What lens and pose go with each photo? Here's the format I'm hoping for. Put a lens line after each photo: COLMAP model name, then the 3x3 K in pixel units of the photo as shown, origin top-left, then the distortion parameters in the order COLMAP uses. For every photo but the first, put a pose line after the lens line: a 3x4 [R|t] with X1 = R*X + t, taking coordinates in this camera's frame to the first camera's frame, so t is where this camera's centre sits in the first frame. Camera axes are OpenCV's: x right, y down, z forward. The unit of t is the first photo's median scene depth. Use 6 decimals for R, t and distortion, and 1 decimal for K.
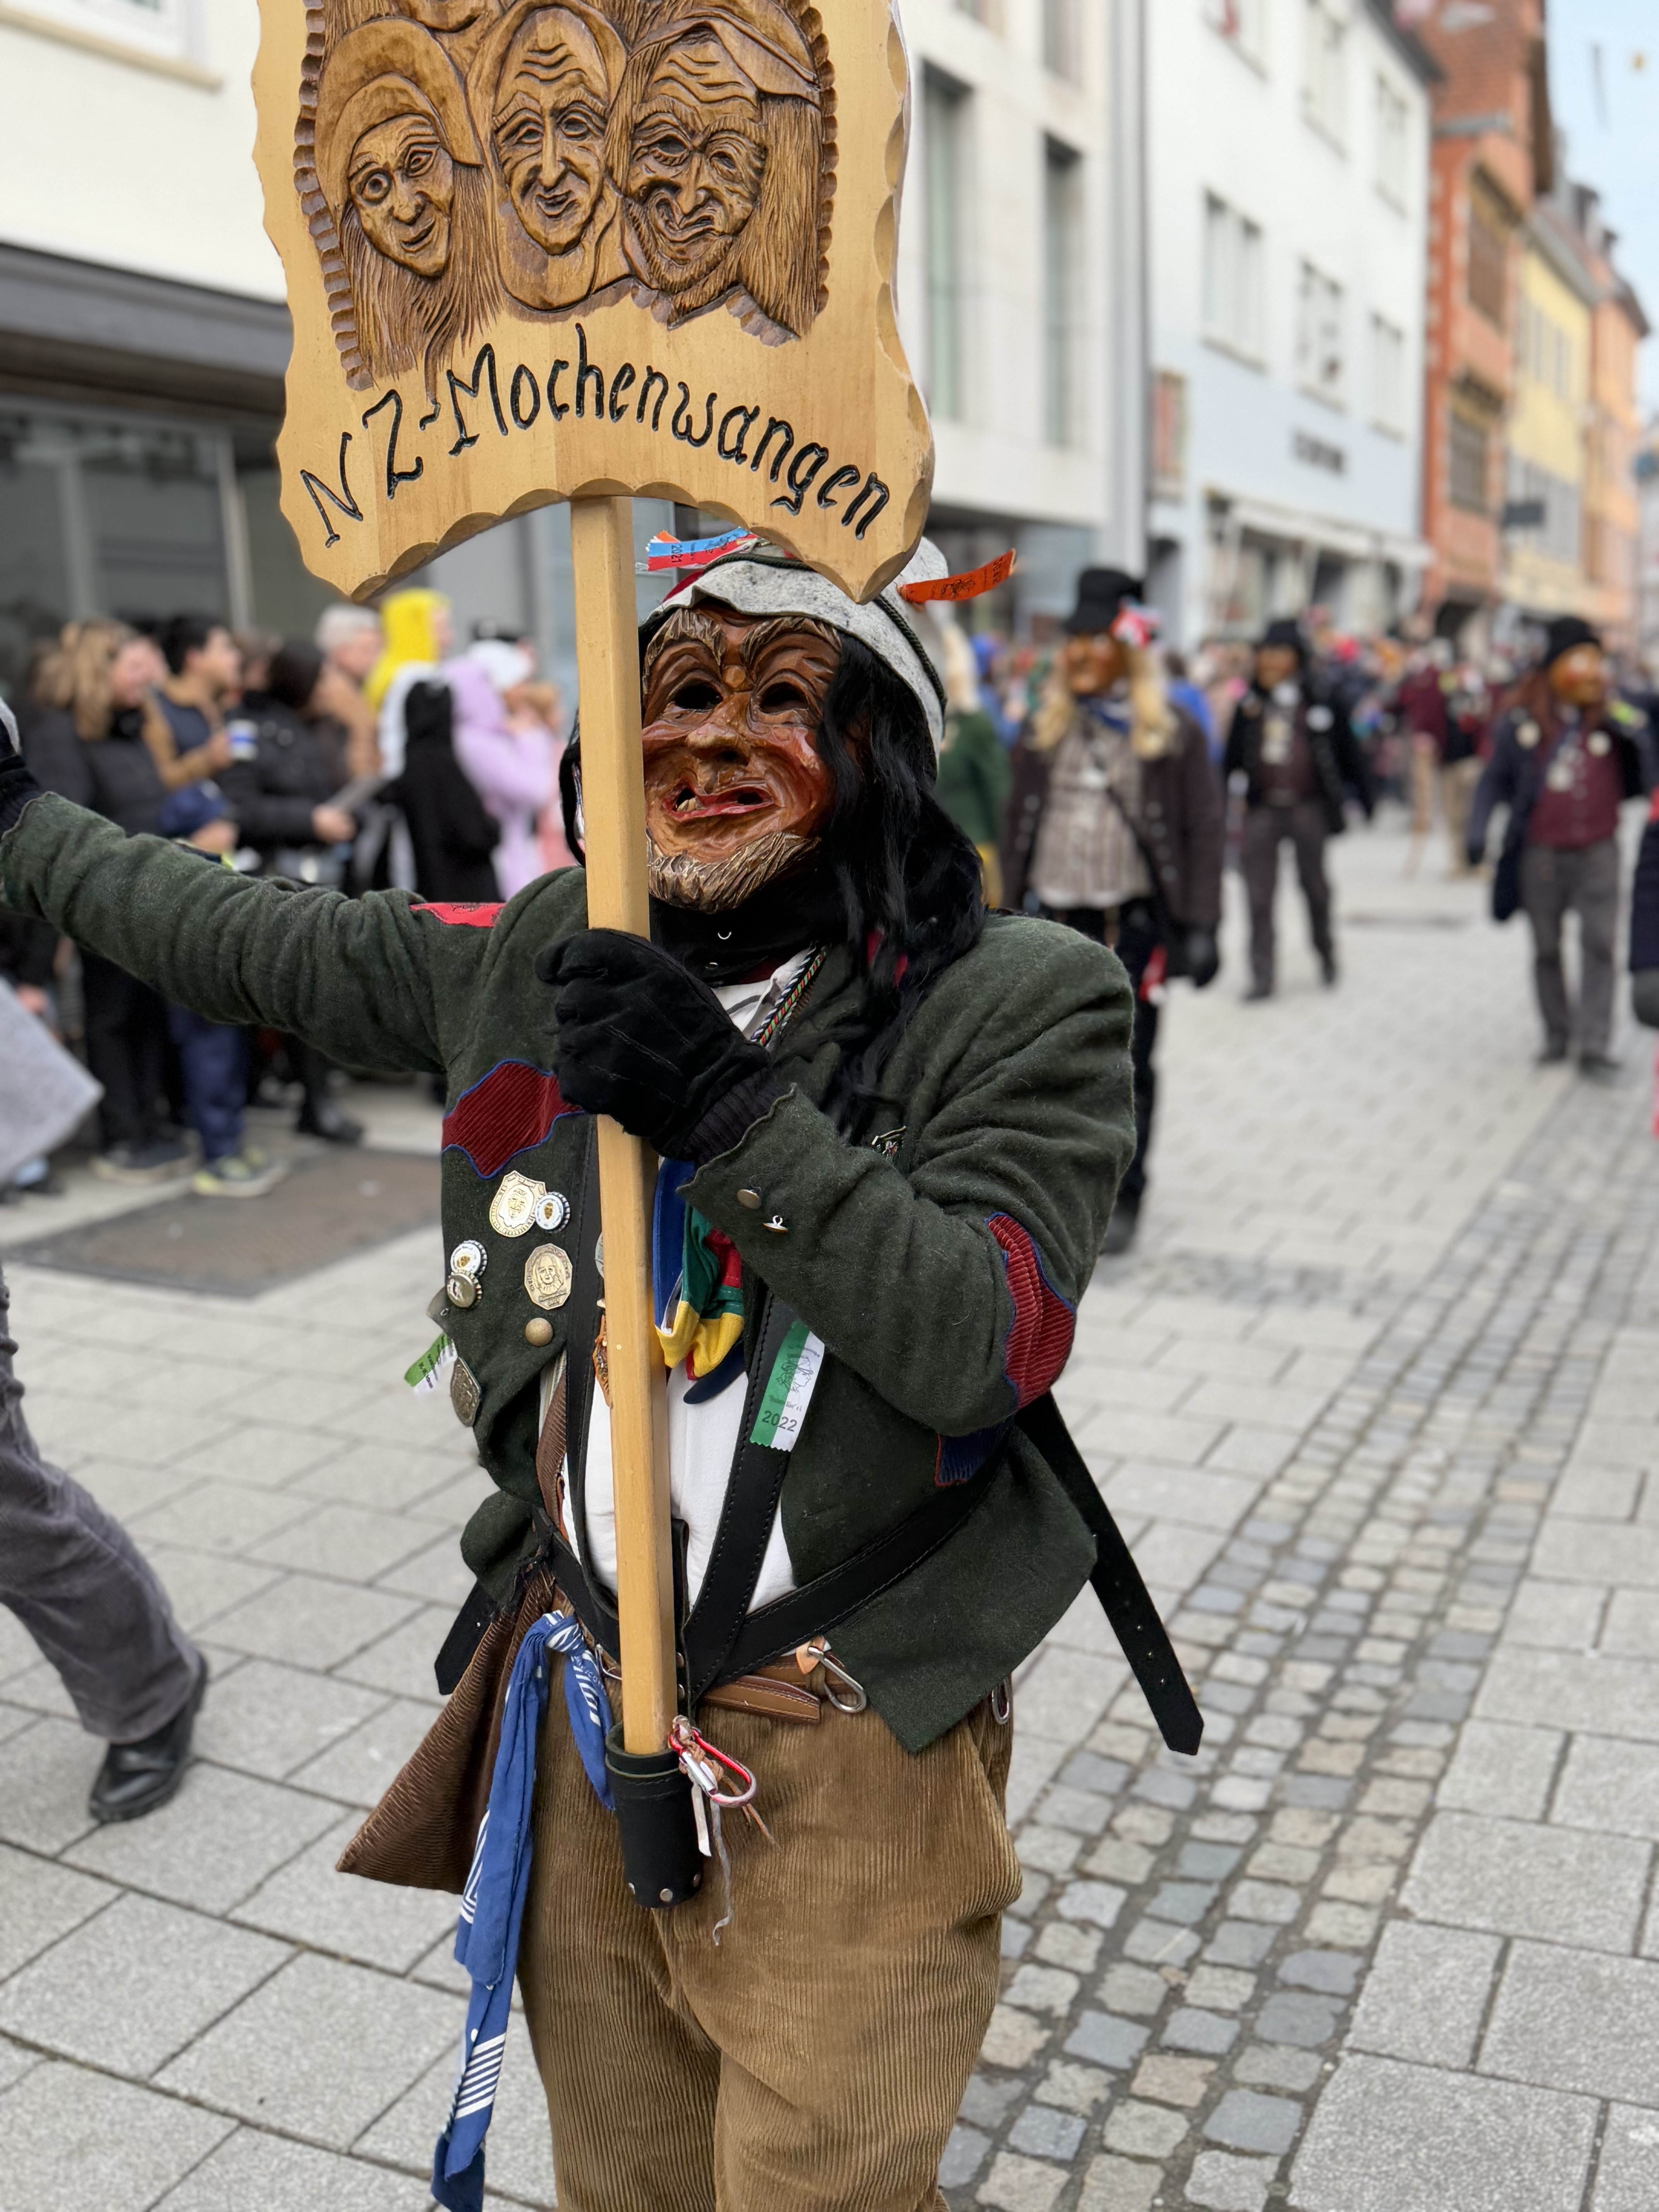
lens RADIAL K [[2183.9, 0, 821.2], [0, 2183.9, 1107.3], [0, 0, 1]] dist [0.129347, -0.270626]
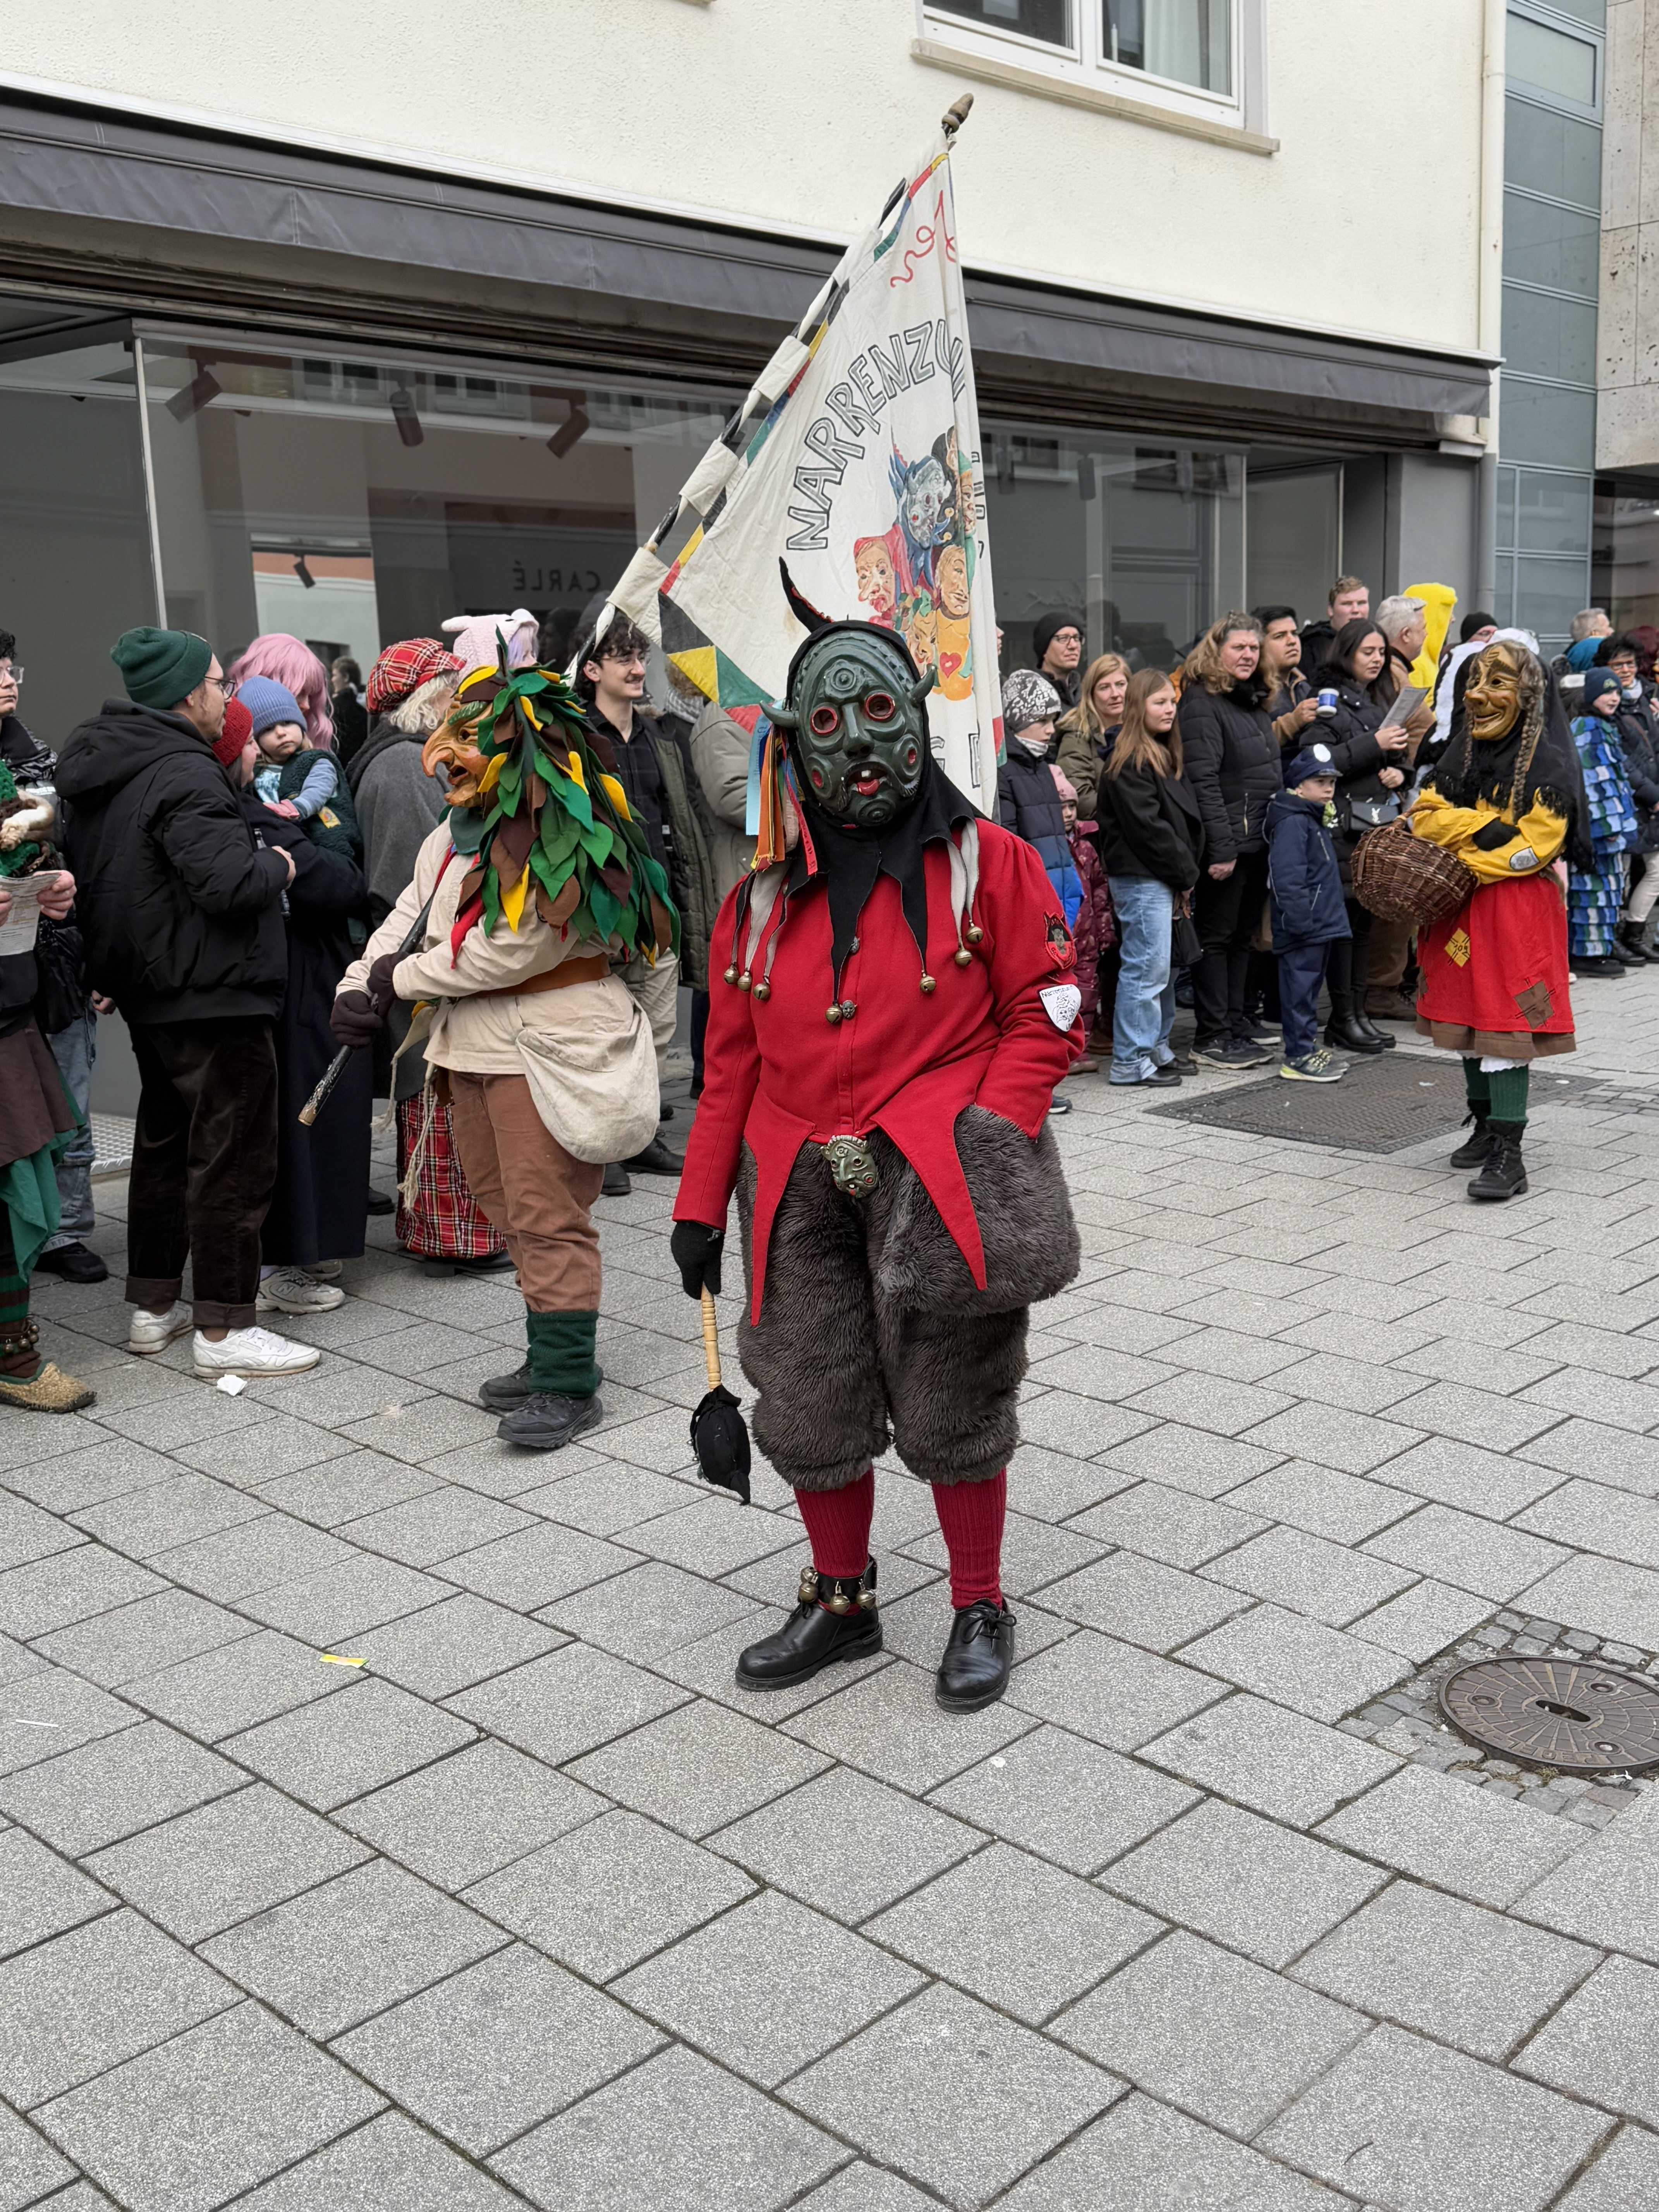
lens RADIAL K [[2166.0, 0, 839.1], [0, 2166.0, 1096.1], [0, 0, 1]] dist [0.172074, -0.377559]
pose [[0.951933, 0.054007, -0.301507, -0.237913], [-0.054081, 0.998504, 0.008109, 0.080356], [0.301494, 0.008587, 0.953430, -0.357777]]
